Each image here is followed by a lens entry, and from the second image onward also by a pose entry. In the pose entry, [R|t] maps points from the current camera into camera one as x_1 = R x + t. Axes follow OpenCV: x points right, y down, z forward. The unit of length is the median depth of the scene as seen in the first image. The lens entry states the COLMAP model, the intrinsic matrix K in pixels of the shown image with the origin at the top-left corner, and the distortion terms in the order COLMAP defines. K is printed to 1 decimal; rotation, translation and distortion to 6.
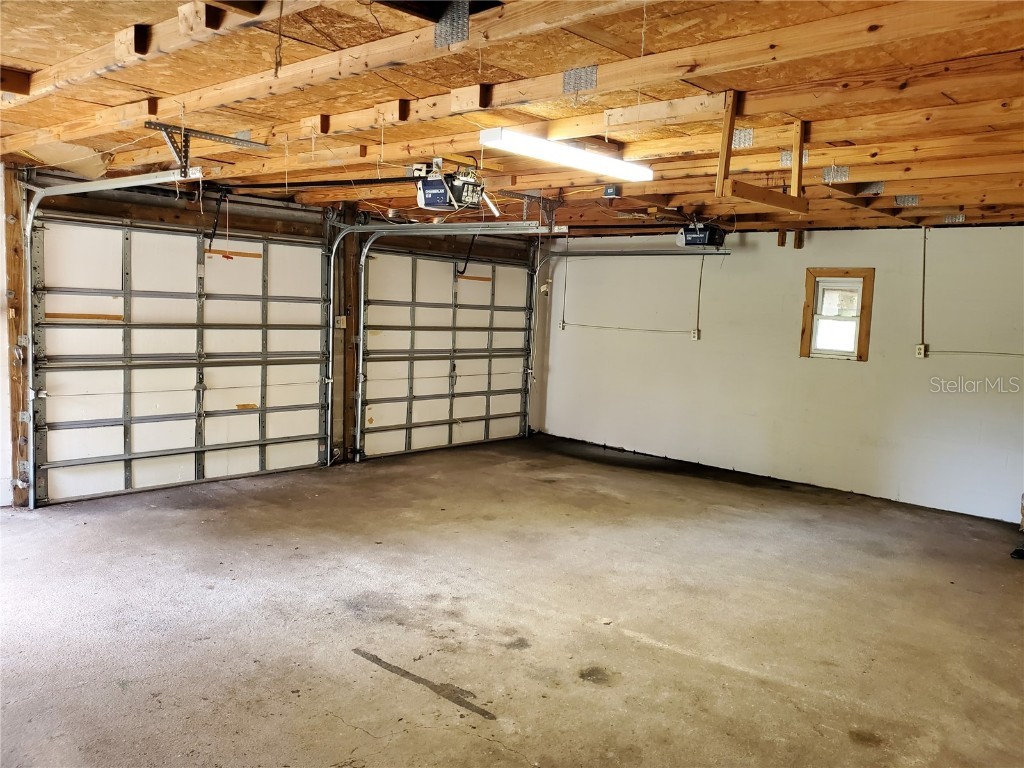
lens RADIAL K [[815.2, 0, 511.5], [0, 815.2, 385.3], [0, 0, 1]] dist [0.038986, -0.011317]
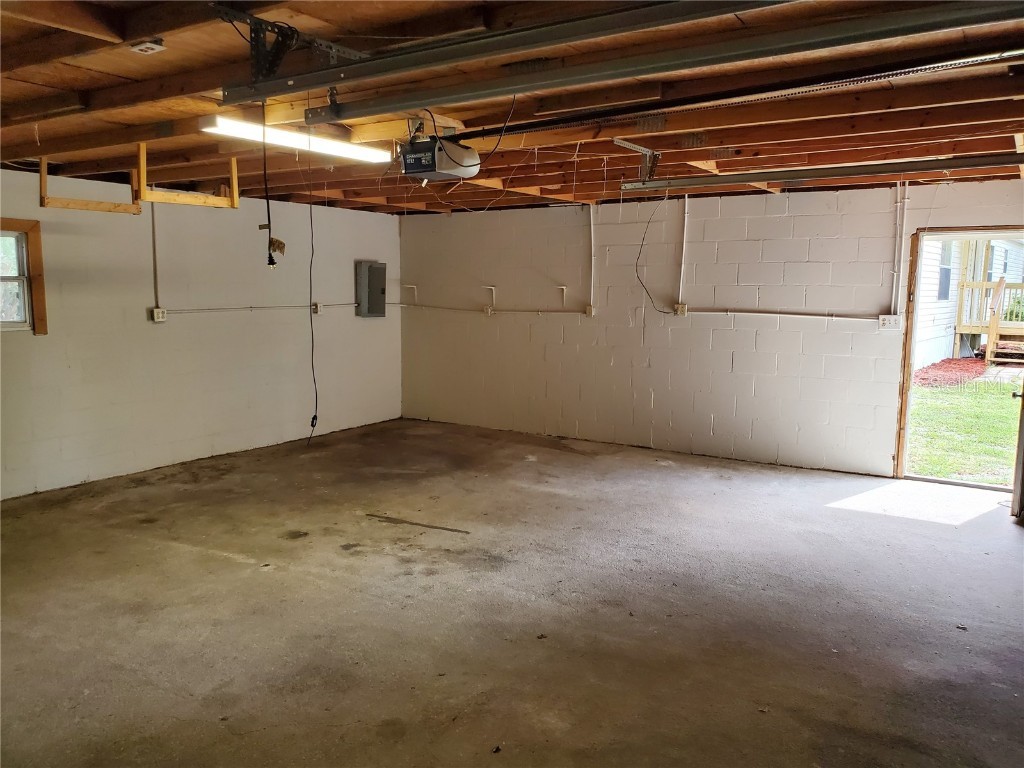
lens RADIAL K [[815.2, 0, 512.0], [0, 815.2, 381.0], [0, 0, 1]] dist [0.038986, -0.011317]
pose [[-0.984033, -0.028154, -0.175746, -0.008882], [-0.068058, 0.971893, 0.225373, -0.229738], [0.164461, 0.233736, -0.958290, 2.087950]]
